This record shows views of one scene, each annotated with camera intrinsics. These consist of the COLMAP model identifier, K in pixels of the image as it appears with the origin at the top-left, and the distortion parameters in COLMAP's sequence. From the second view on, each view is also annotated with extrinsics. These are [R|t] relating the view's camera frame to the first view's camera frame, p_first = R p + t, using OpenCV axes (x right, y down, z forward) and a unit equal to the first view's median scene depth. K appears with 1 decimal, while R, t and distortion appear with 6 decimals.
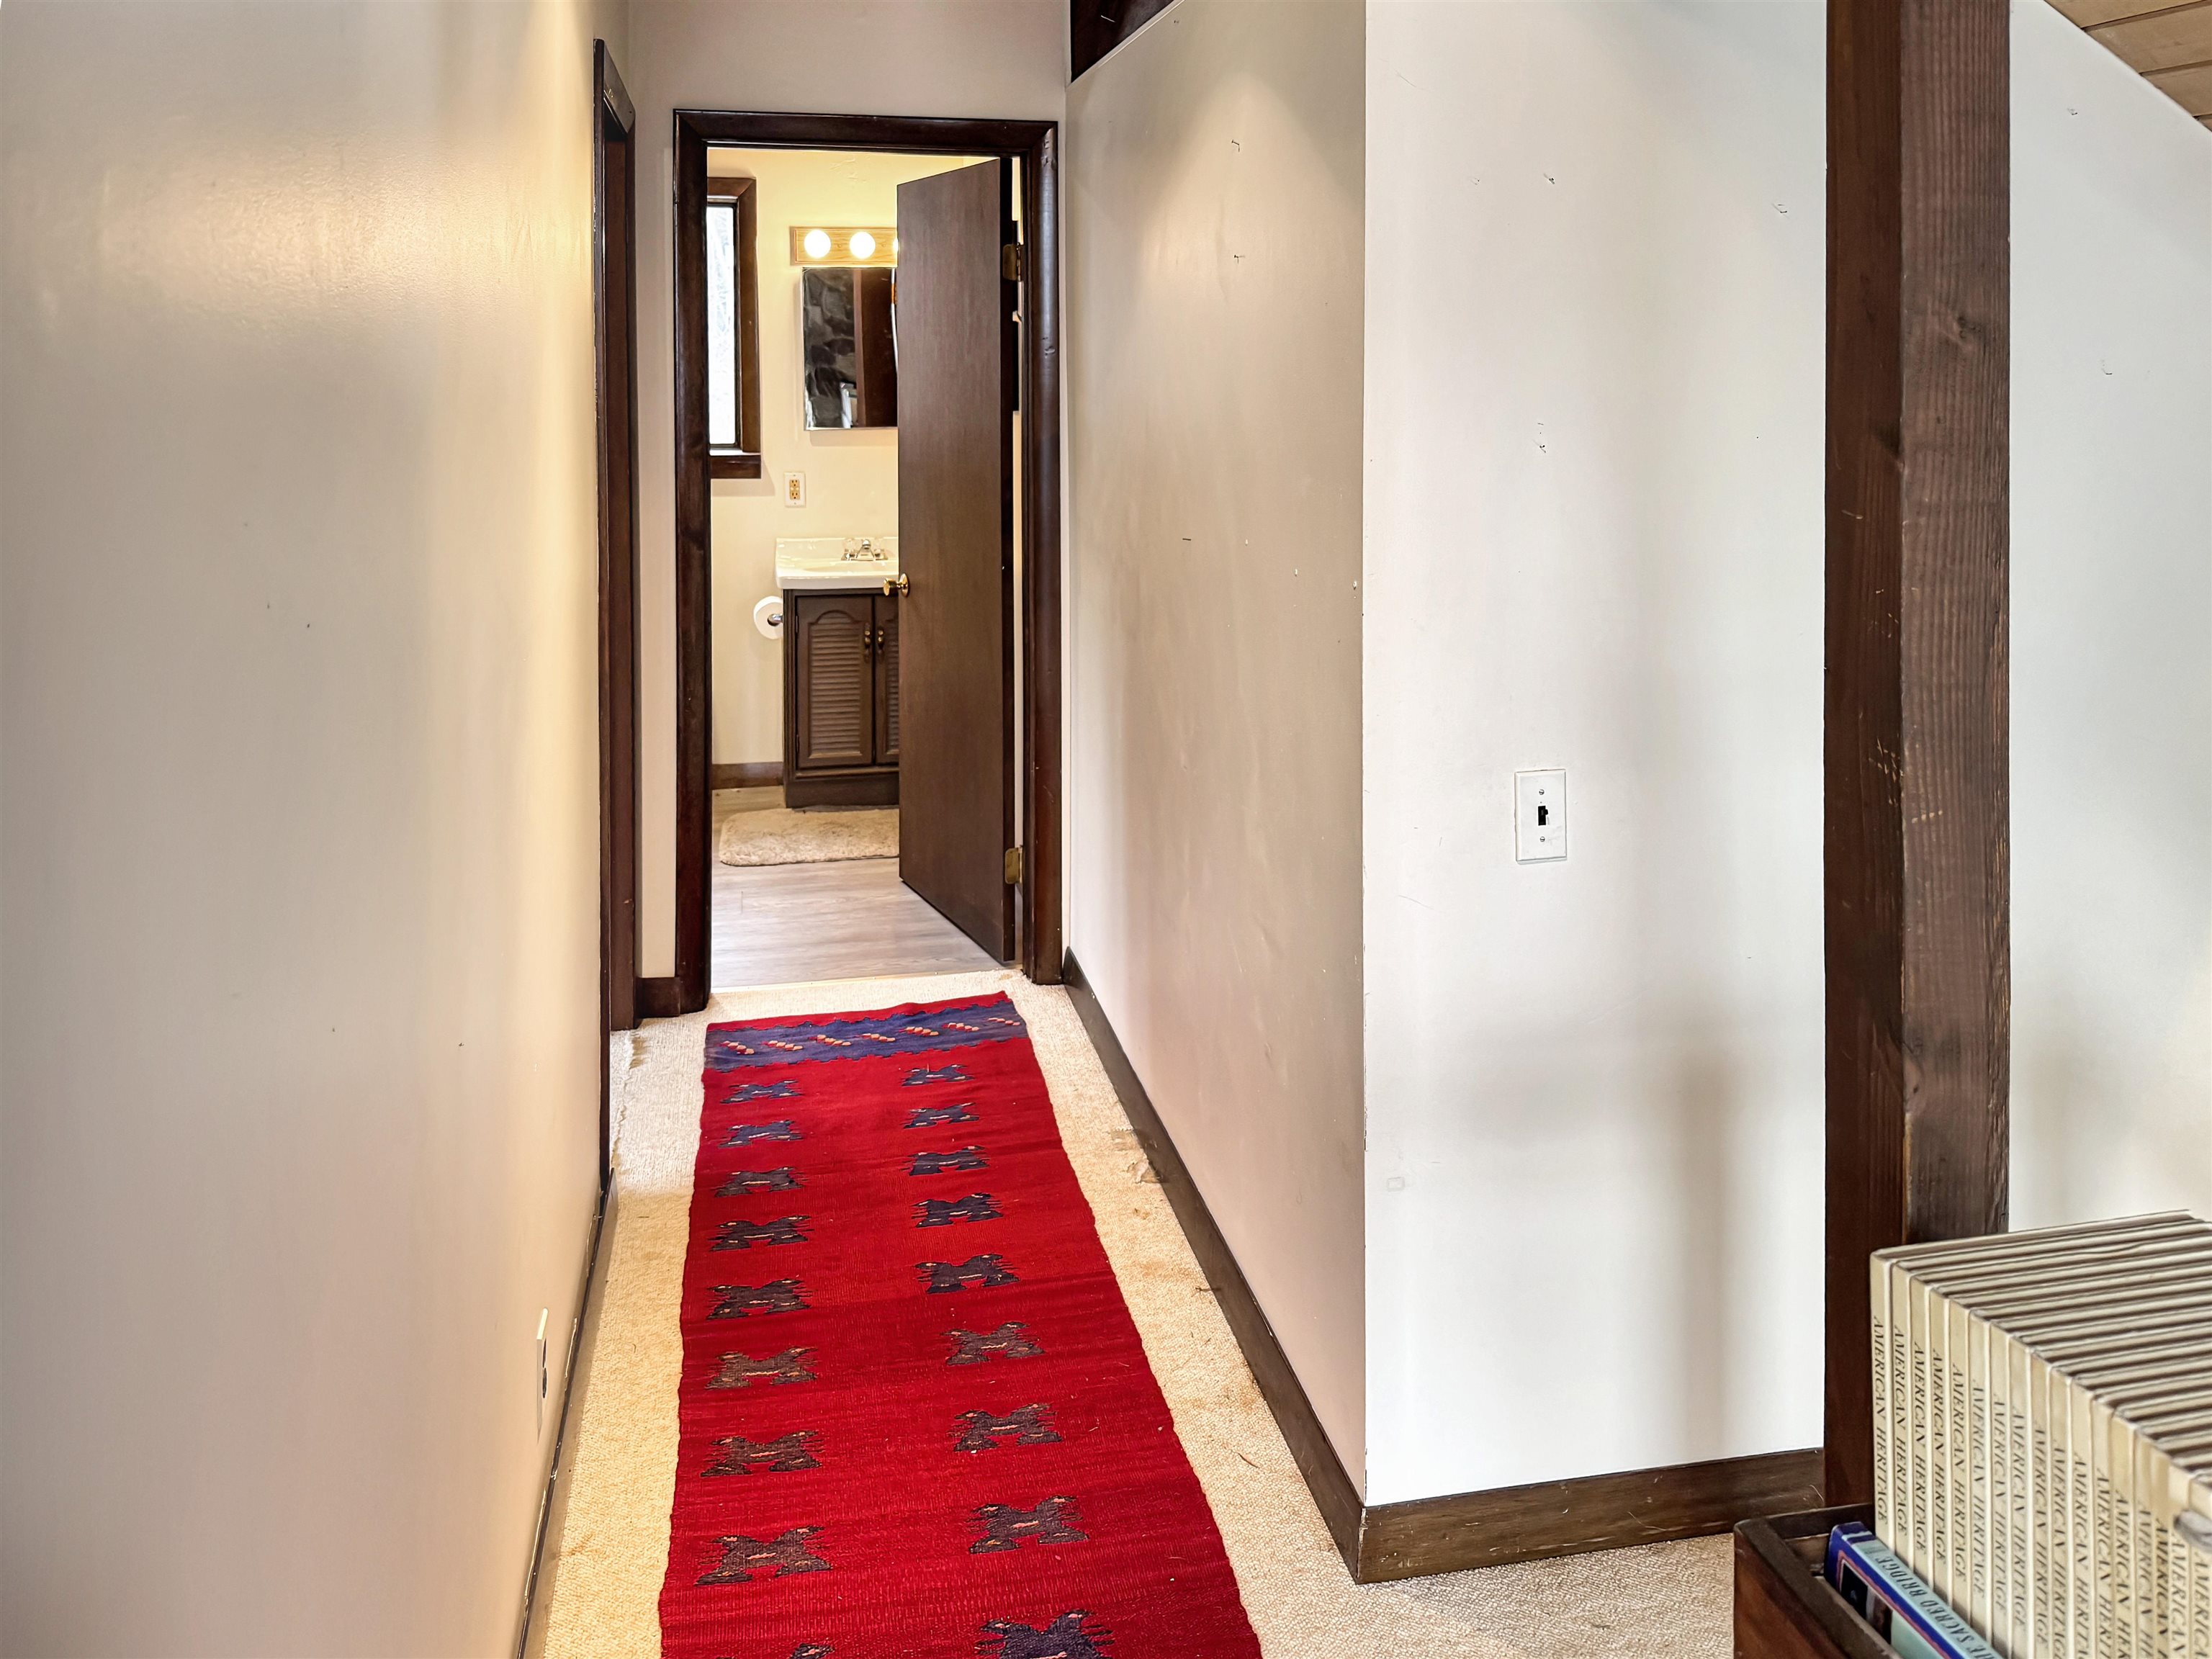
lens RADIAL K [[1595.2, 0, 1106.0], [0, 1595.2, 829.5], [0, 0, 1]] dist [-0.000312, -0.001737]
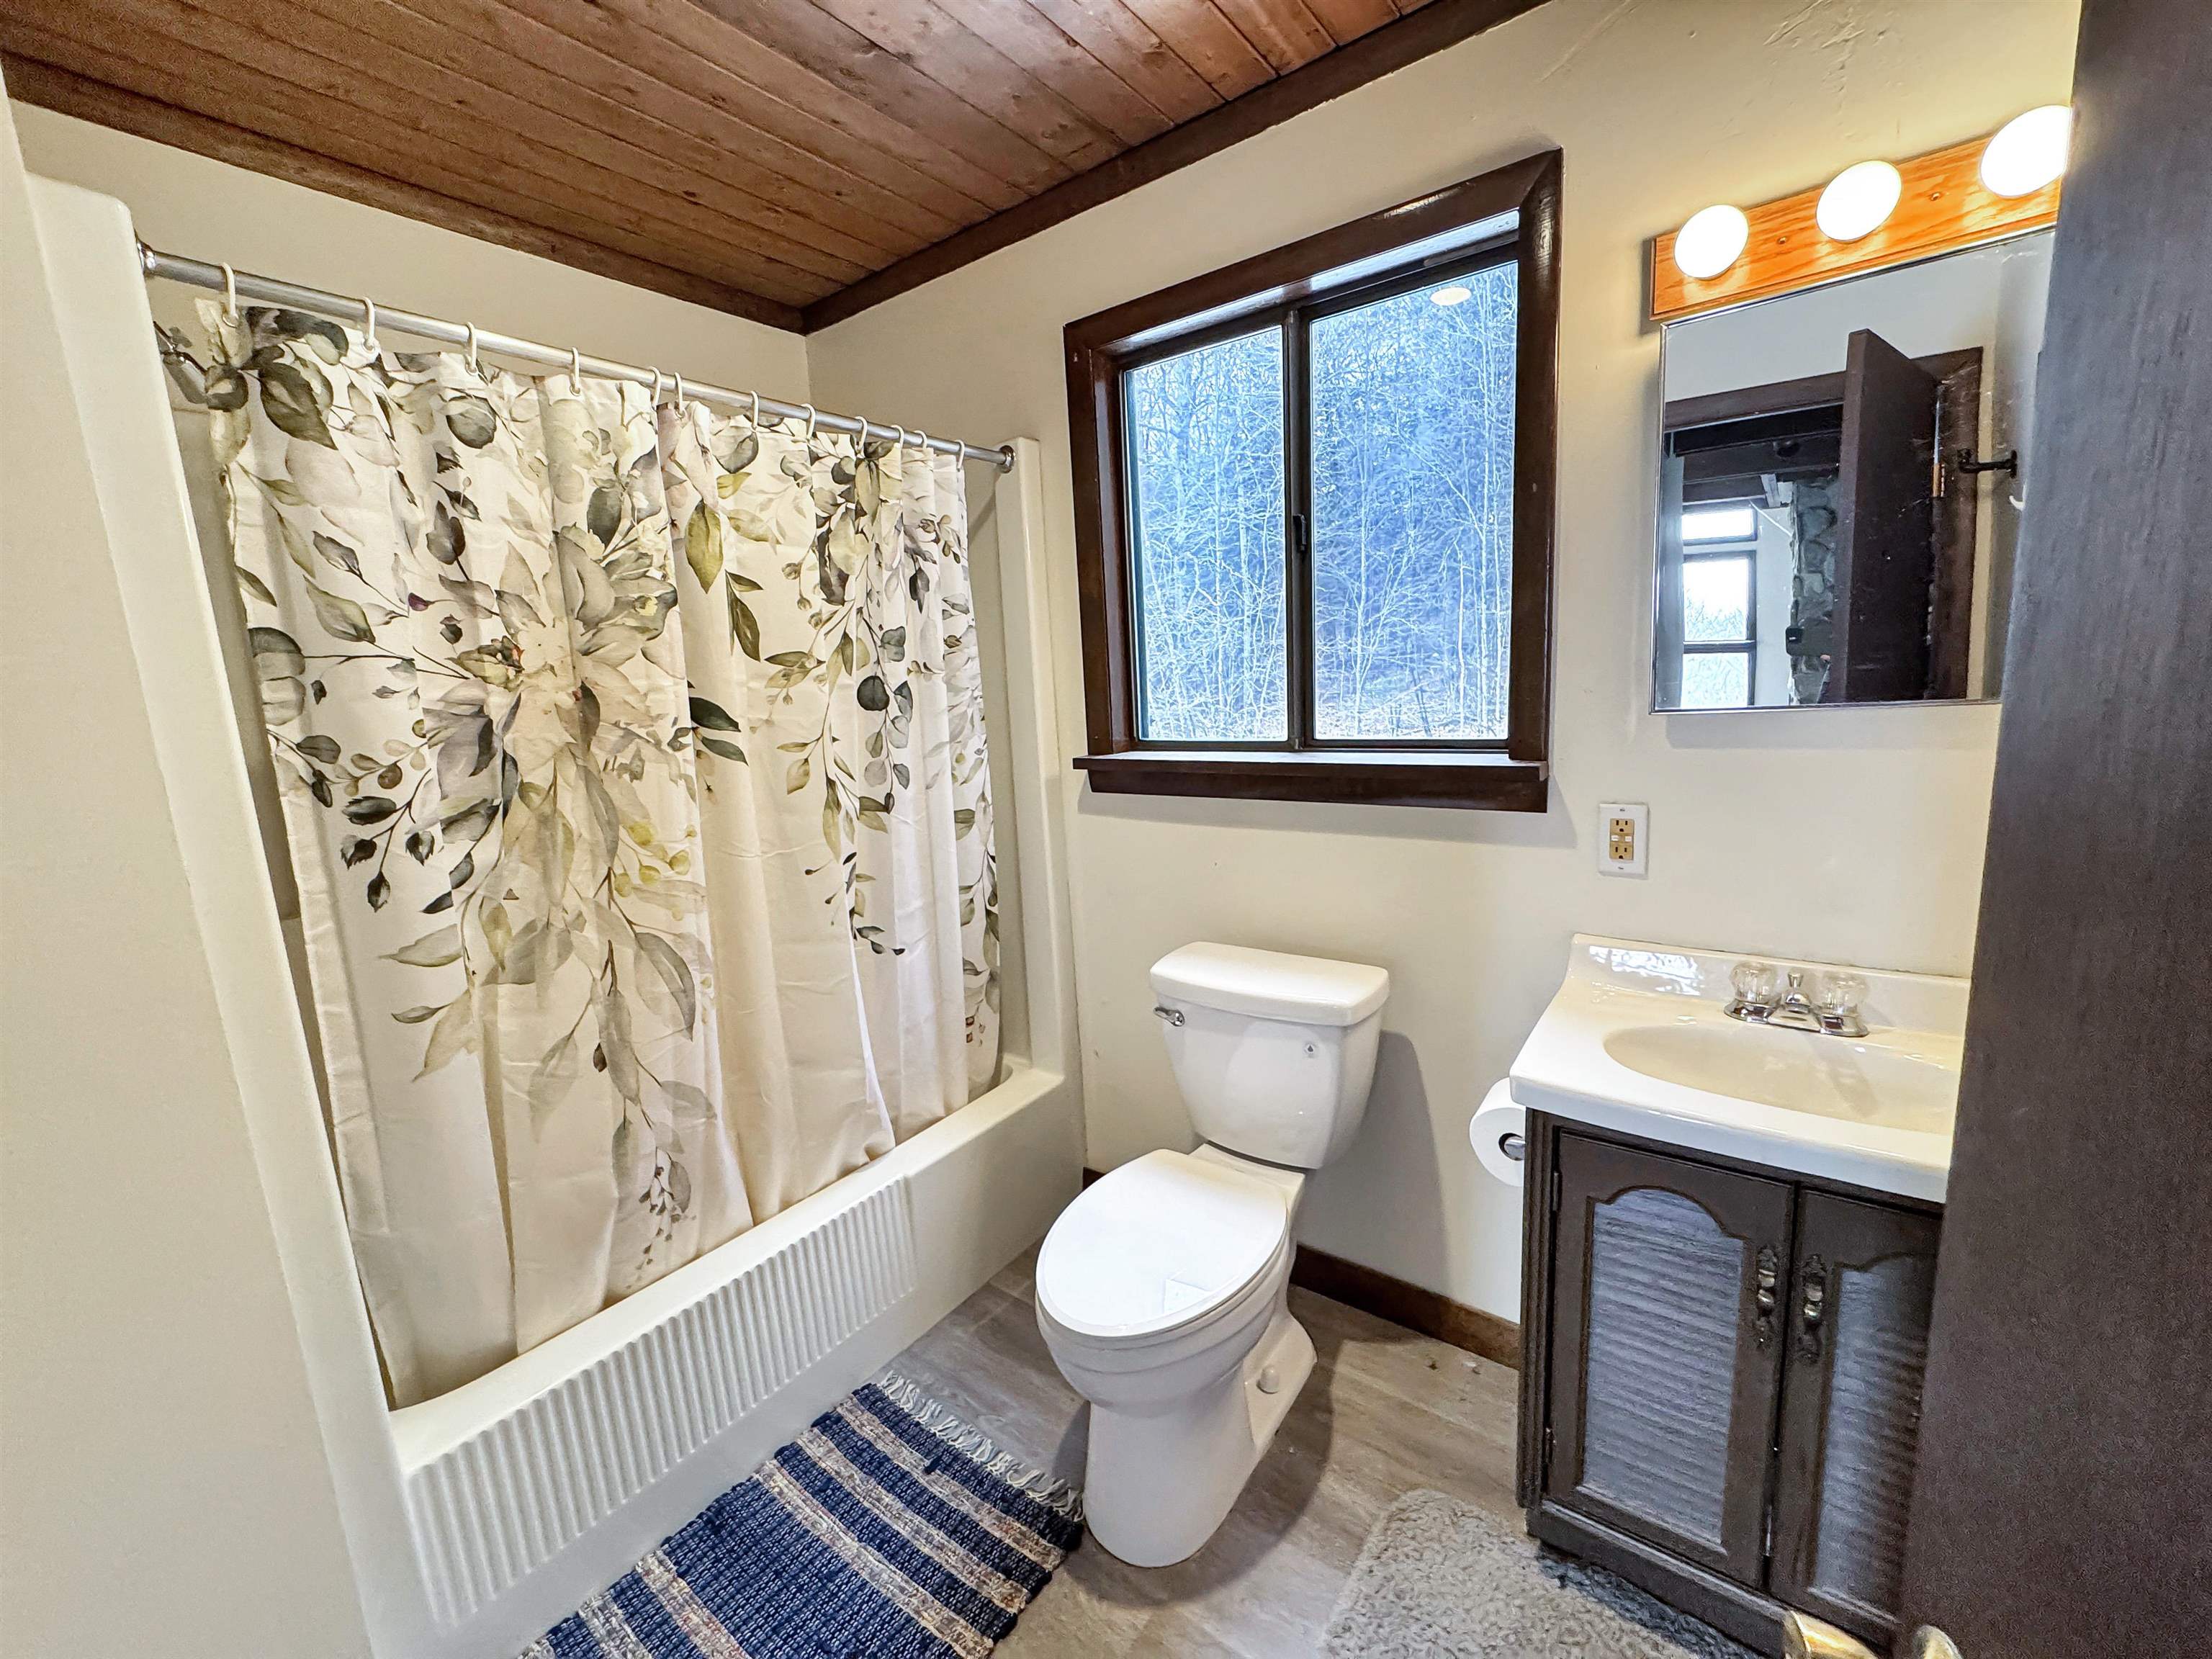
lens RADIAL K [[879.8, 0, 1108.9], [0, 879.8, 827.1], [0, 0, 1]] dist [-0.002047, -0.000384]
pose [[0.644875, 0.051653, -0.762541, -0.098413], [-0.148030, 0.987262, -0.058313, -0.180959], [0.749816, 0.150483, 0.644307, 0.729263]]
